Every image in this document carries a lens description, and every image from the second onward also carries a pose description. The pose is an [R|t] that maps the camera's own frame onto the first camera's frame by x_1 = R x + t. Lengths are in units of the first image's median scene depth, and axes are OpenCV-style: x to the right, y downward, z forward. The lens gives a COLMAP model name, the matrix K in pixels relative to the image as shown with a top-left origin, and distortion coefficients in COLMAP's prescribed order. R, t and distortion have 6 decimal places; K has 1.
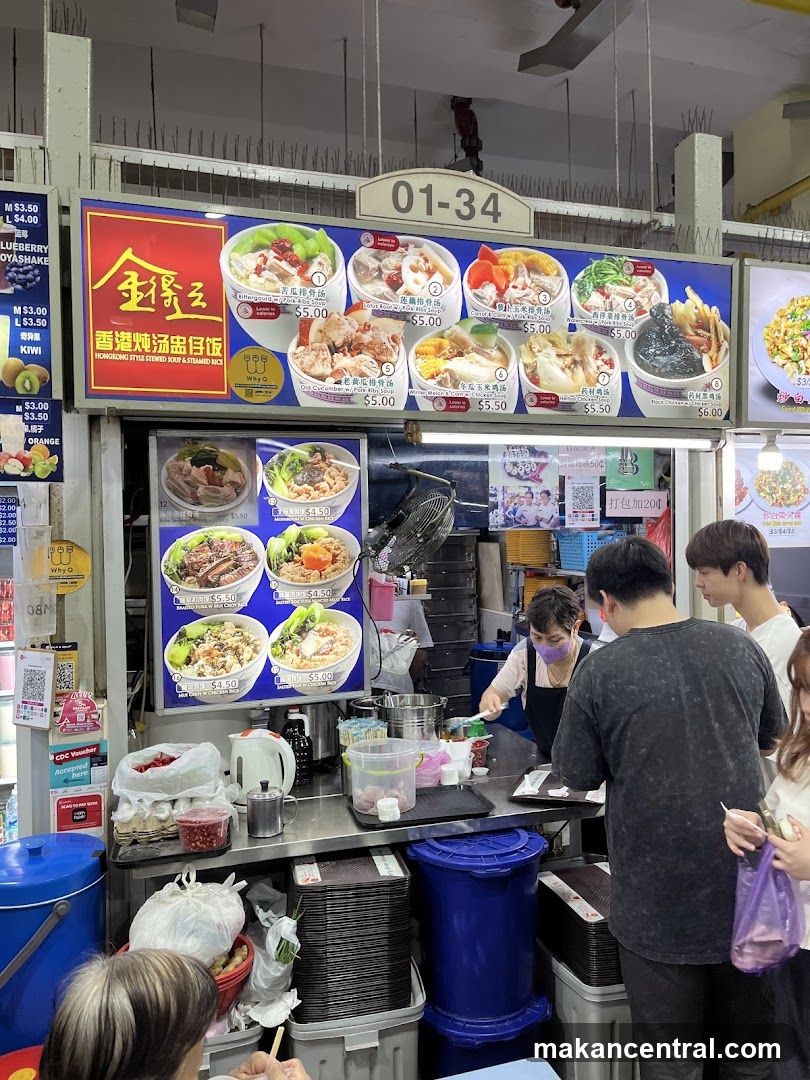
lens RADIAL K [[833.9, 0, 424.6], [0, 833.9, 529.7], [0, 0, 1]] dist [0.059508, -0.069285]
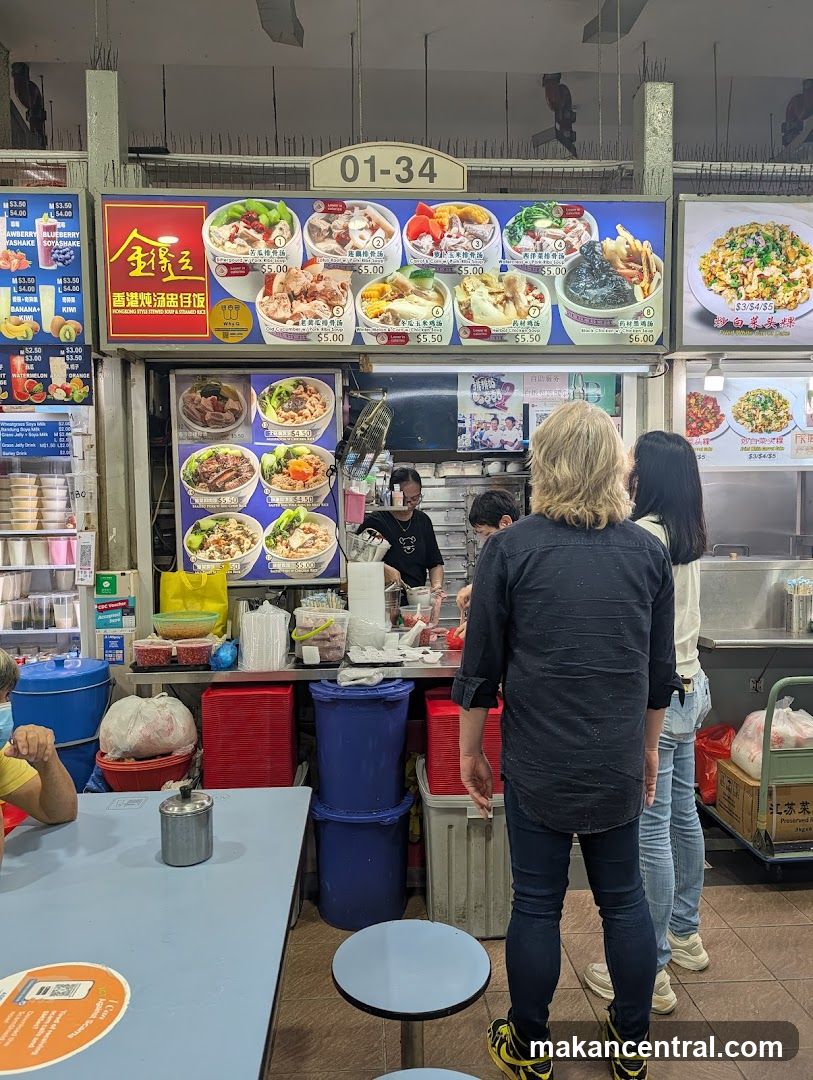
lens RADIAL K [[804.0, 0, 428.4], [0, 804.0, 556.3], [0, 0, 1]] dist [0.019797, -0.020686]
pose [[0.965811, 0.015973, -0.258754, 0.382549], [-0.002883, 0.998700, 0.050892, 0.103941], [0.259231, -0.048407, 0.964602, -0.125819]]
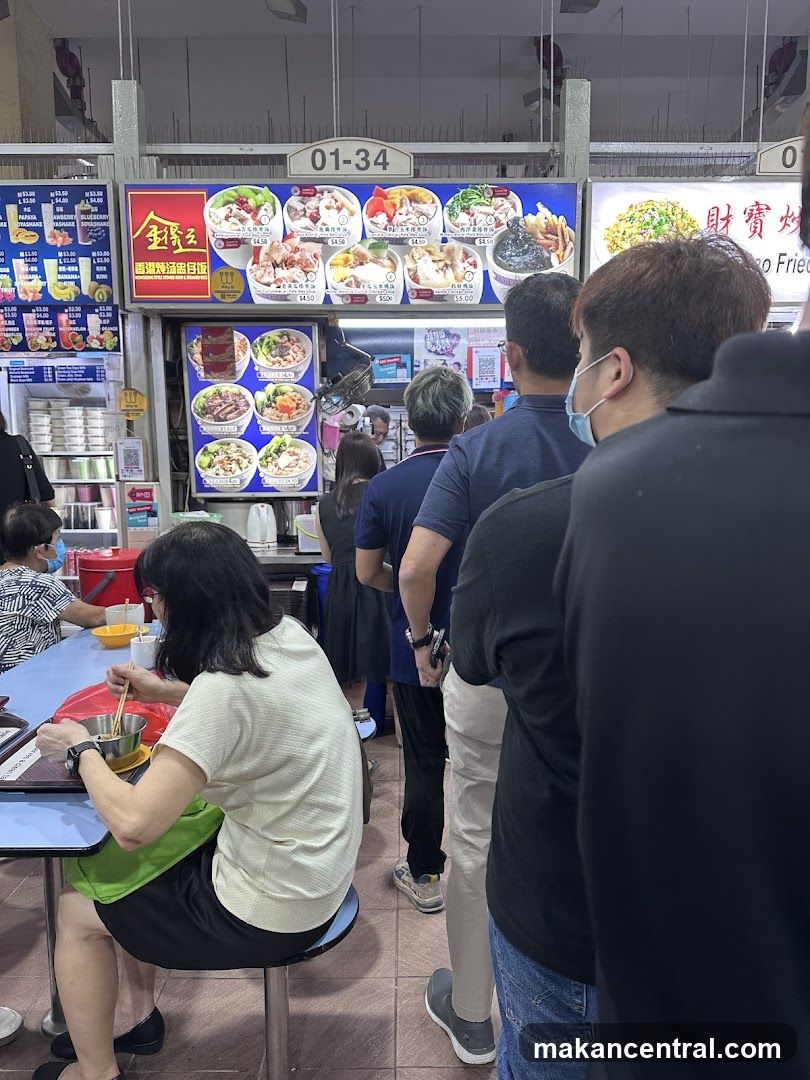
lens RADIAL K [[782.3, 0, 415.5], [0, 782.3, 551.4], [0, 0, 1]] dist [0.054066, -0.079089]
pose [[0.949614, 0.048485, -0.309649, 0.592095], [-0.010103, 0.992184, 0.124372, 0.124831], [0.313259, -0.114977, 0.942682, -0.361306]]
